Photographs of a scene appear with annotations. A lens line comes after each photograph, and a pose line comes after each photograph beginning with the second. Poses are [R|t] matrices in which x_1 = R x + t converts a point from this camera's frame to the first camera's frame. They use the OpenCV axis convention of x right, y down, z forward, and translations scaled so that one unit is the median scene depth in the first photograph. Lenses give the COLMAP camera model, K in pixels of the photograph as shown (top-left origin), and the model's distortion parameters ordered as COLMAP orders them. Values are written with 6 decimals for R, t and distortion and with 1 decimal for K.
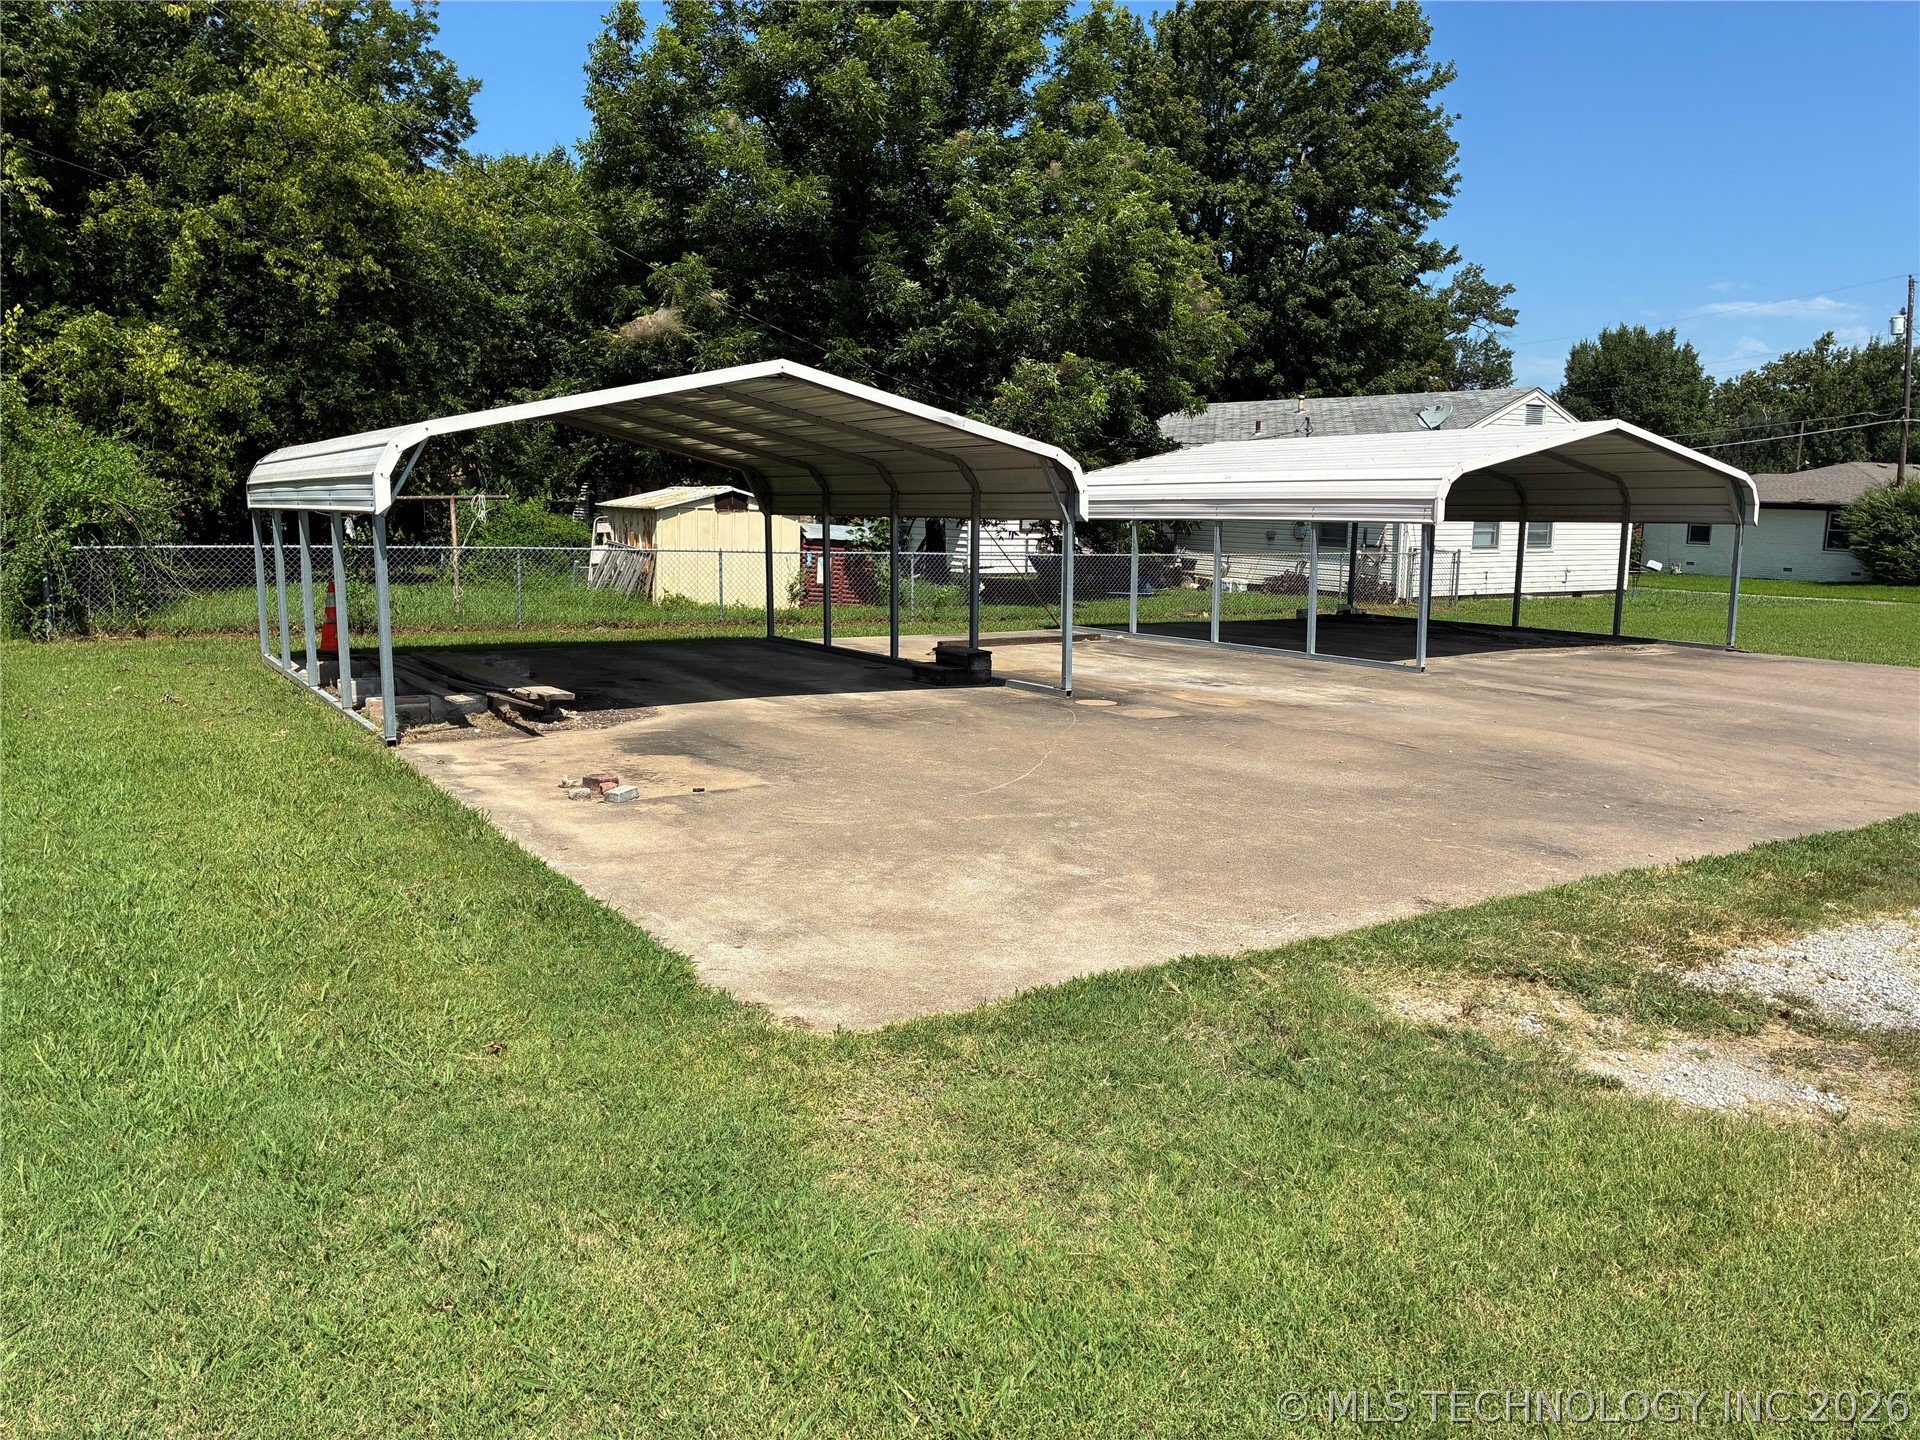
lens RADIAL K [[1463.4, 0, 956.1], [0, 1463.4, 716.8], [0, 0, 1]] dist [0.037851, -0.039193]
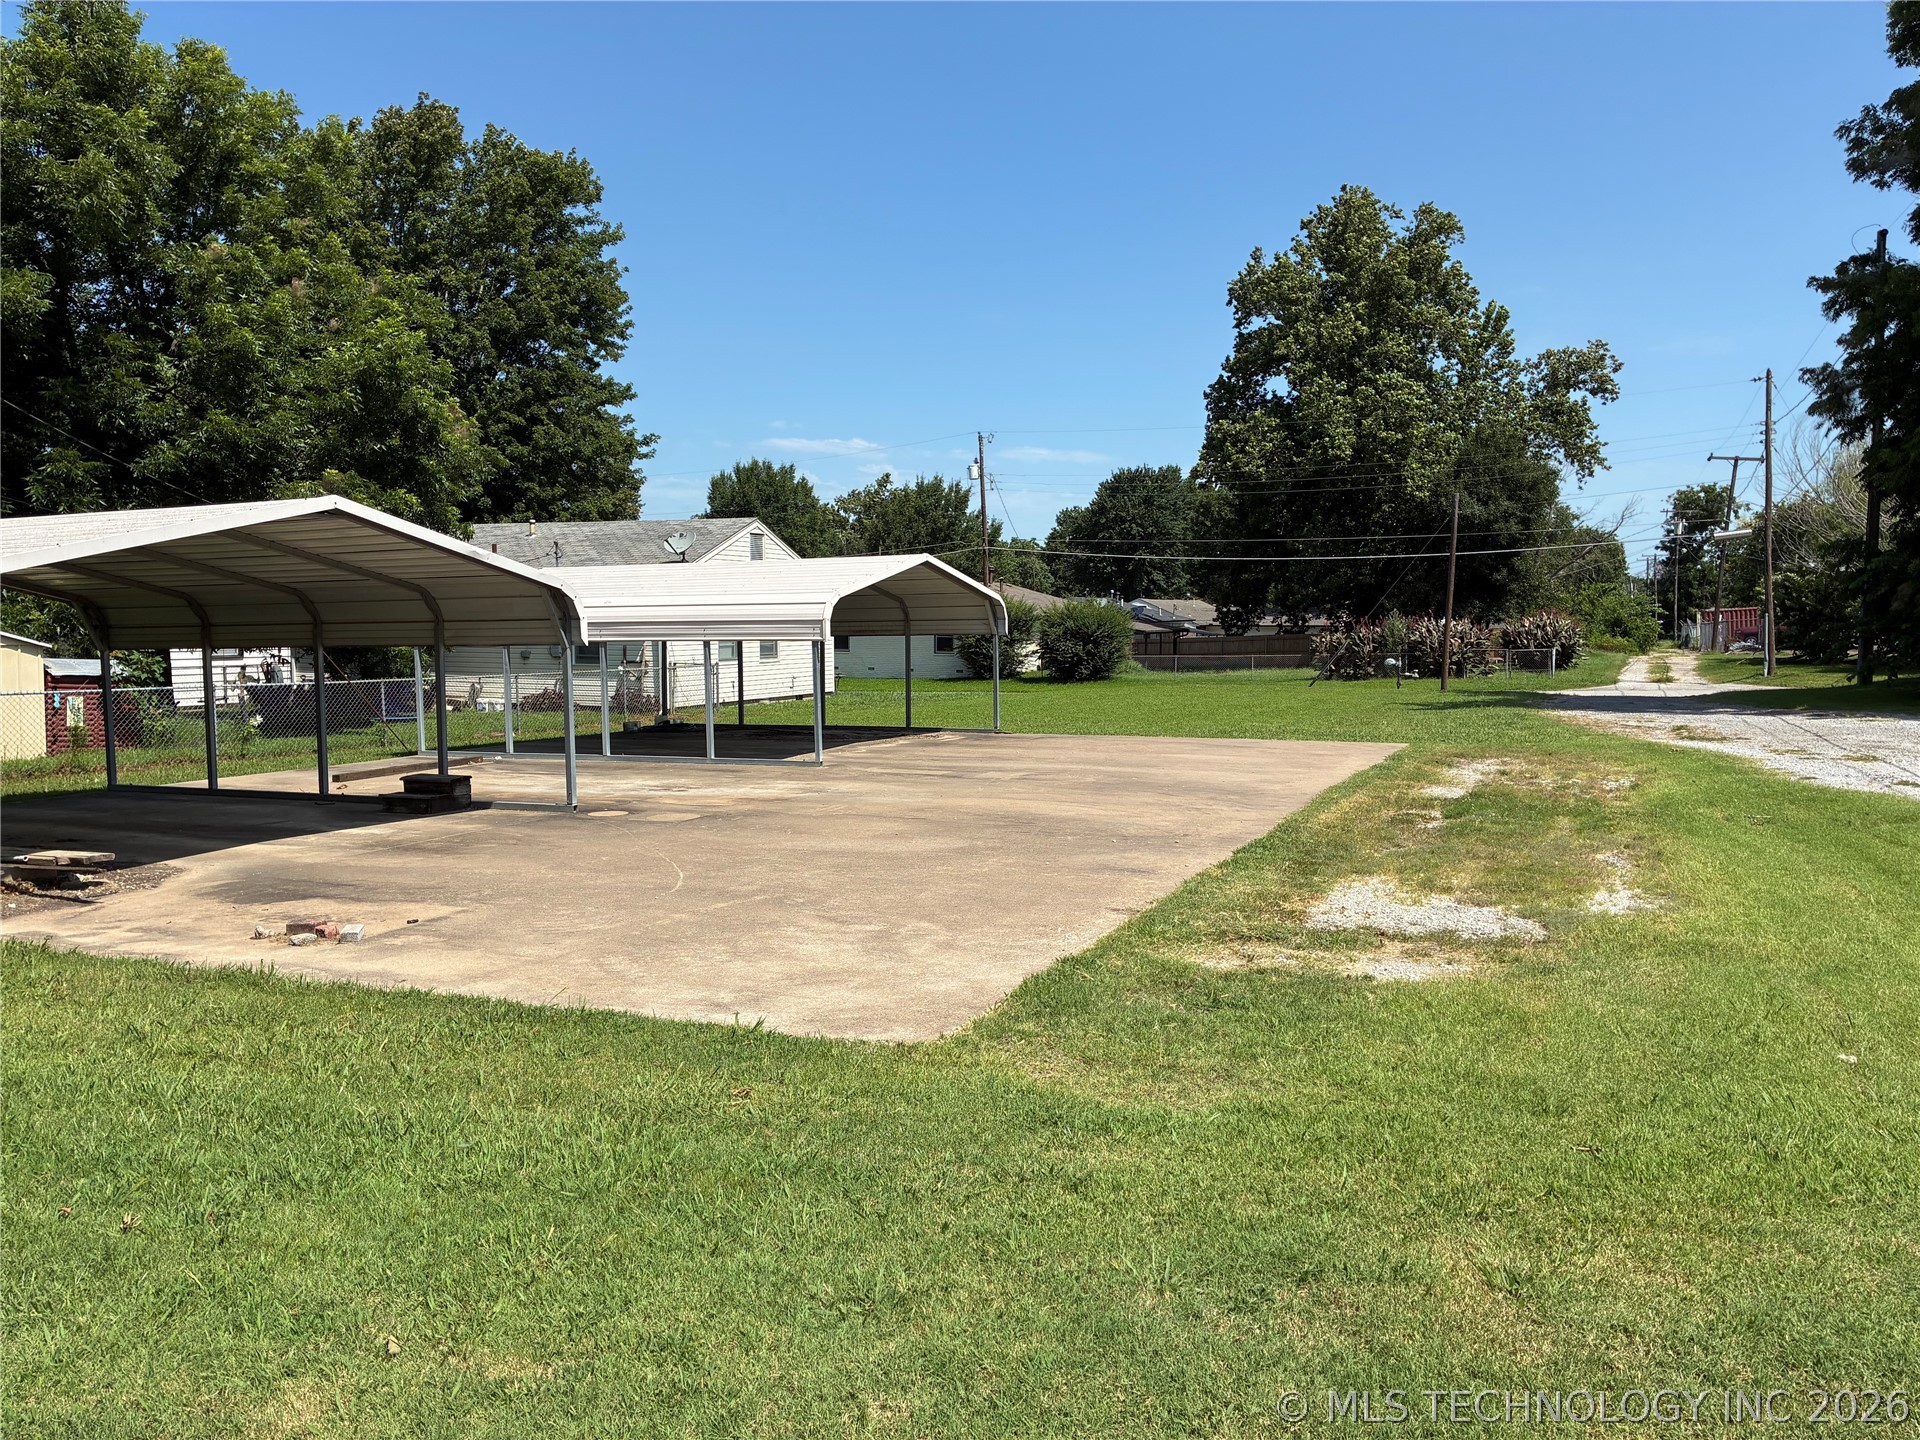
lens RADIAL K [[1463.4, 0, 974.8], [0, 1463.4, 710.7], [0, 0, 1]] dist [0.037851, -0.039193]
pose [[0.830601, -0.055589, 0.554086, -0.102379], [0.100803, 0.993576, -0.051427, -0.000852], [-0.547668, 0.098569, 0.830869, -0.018362]]
